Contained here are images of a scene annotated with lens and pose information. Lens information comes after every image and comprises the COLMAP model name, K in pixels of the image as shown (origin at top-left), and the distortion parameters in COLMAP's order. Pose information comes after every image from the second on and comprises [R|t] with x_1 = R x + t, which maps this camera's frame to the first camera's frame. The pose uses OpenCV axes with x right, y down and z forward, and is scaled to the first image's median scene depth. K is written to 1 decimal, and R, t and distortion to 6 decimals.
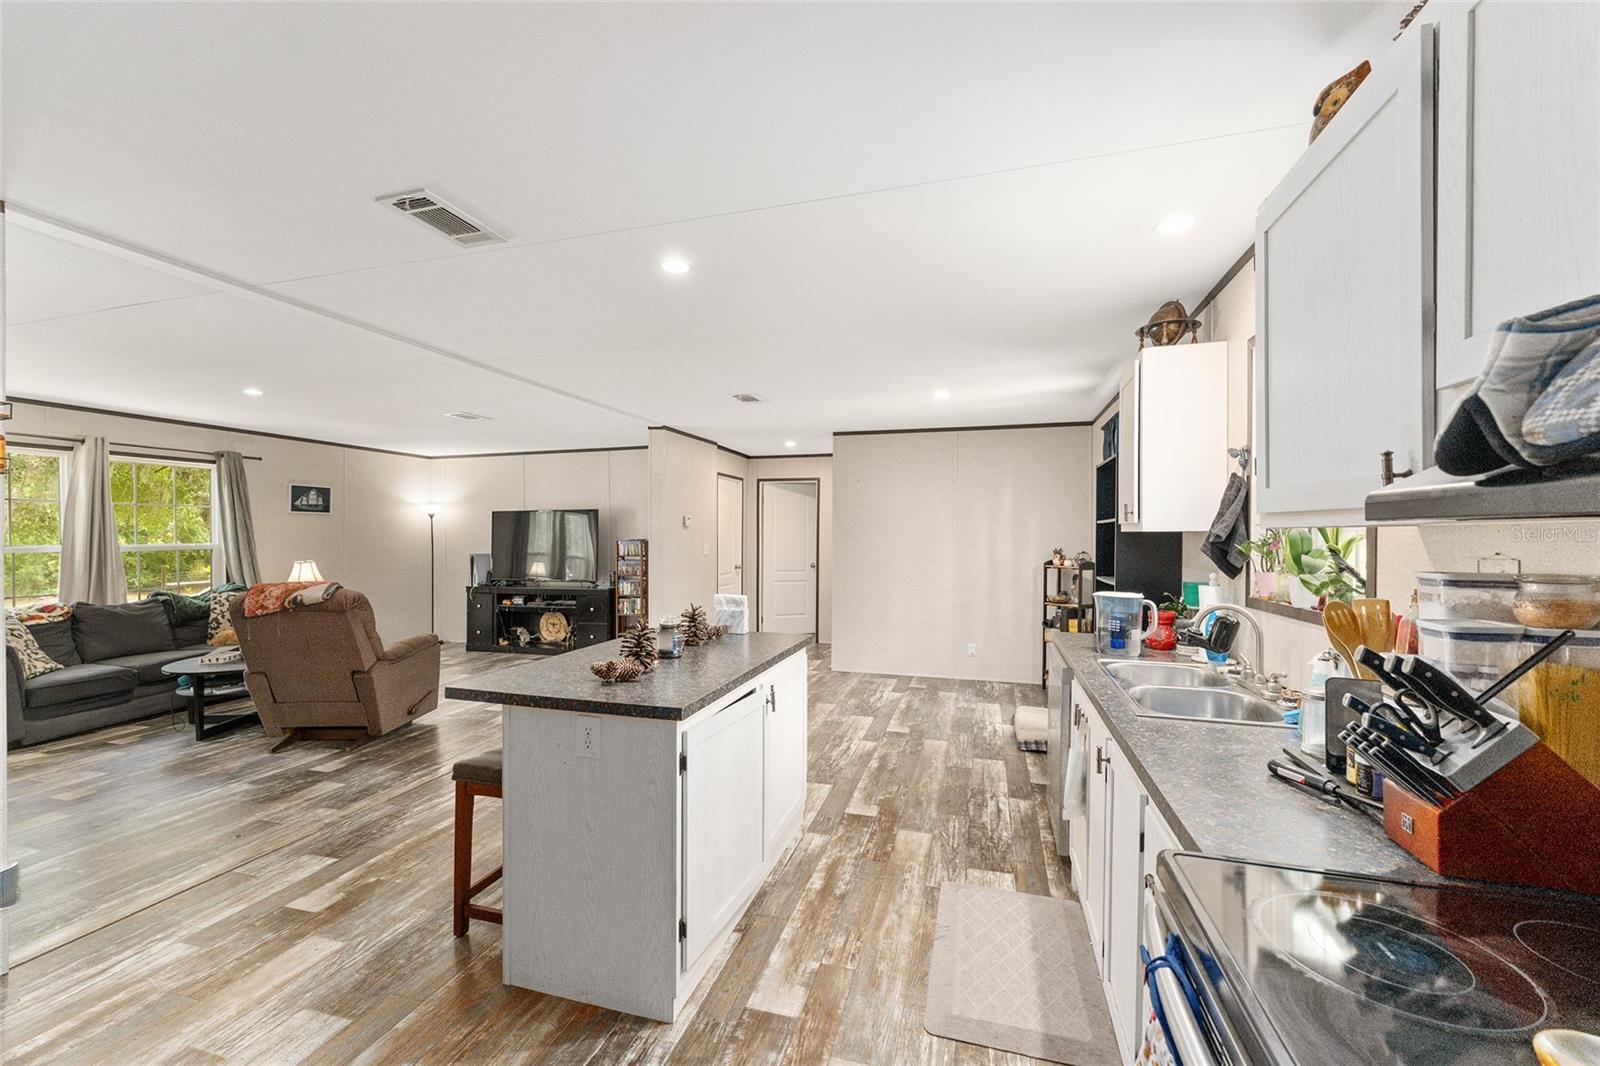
lens RADIAL K [[645.8, 0, 792.1], [0, 645.8, 533.7], [0, 0, 1]] dist [0.001452, -0.000825]
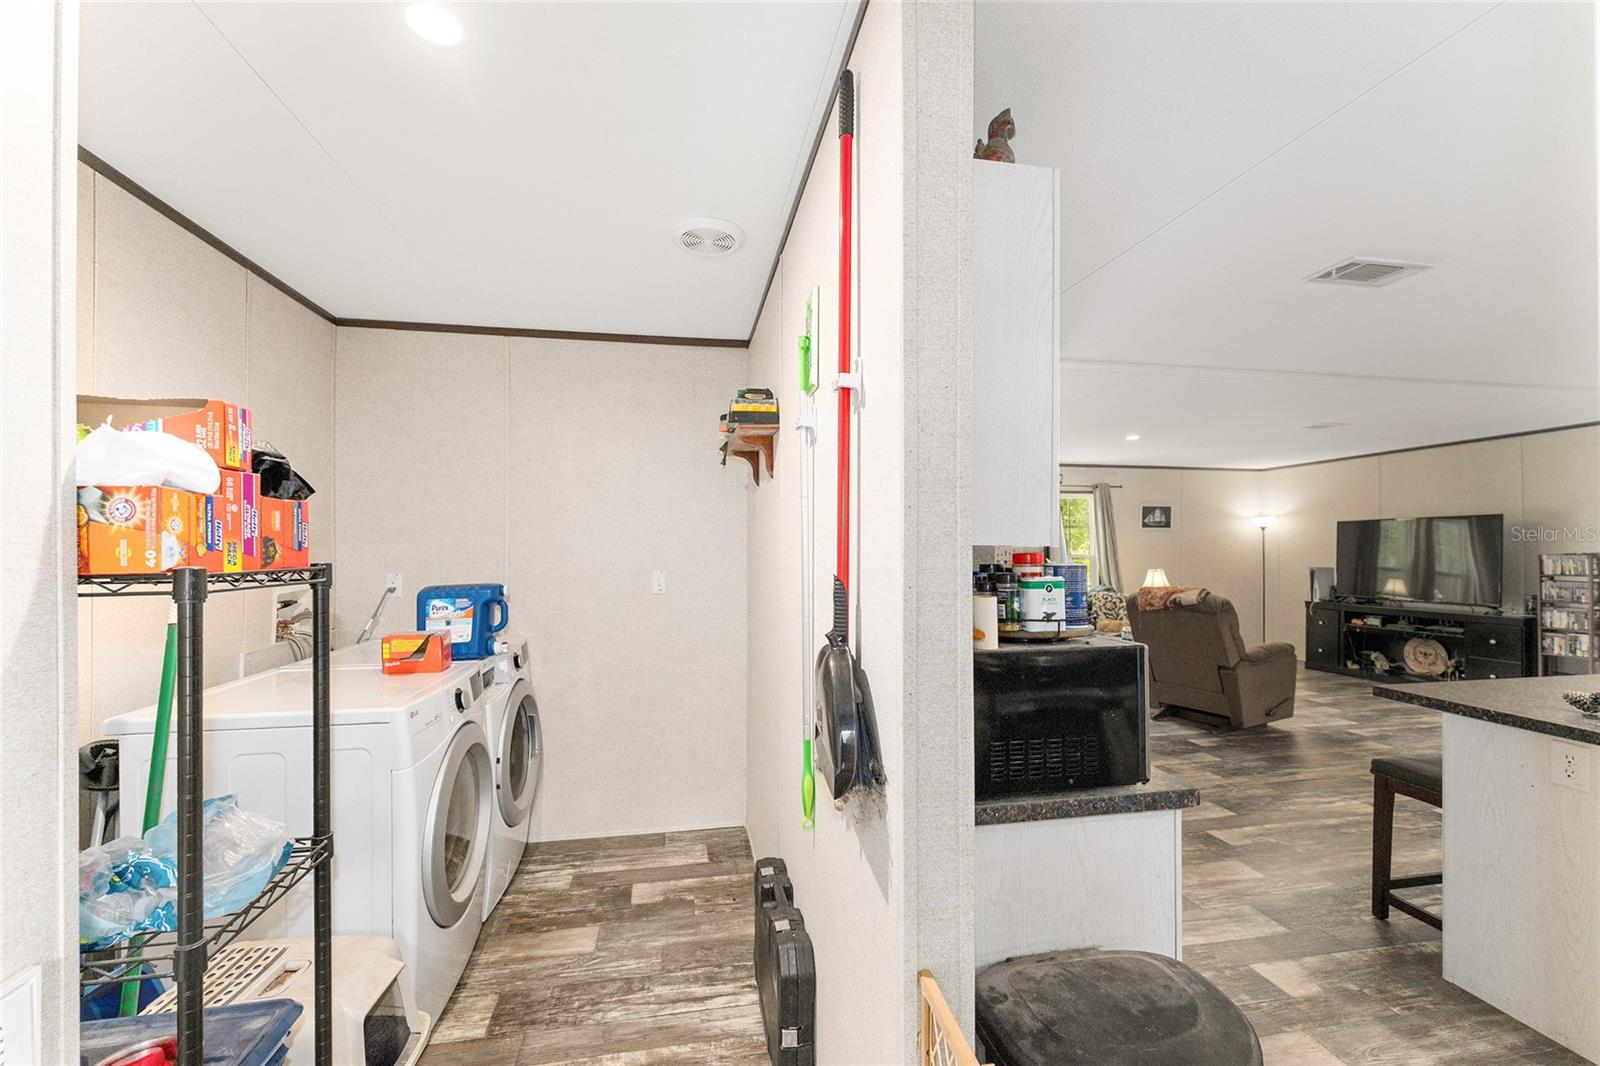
lens RADIAL K [[645.8, 0, 797.1], [0, 645.8, 546.8], [0, 0, 1]] dist [0.001452, -0.000825]
pose [[0.457619, -0.001170, -0.889148, 0.002480], [0.004711, 0.999988, 0.001109, -0.003618], [0.889136, -0.004696, 0.457619, -0.121080]]
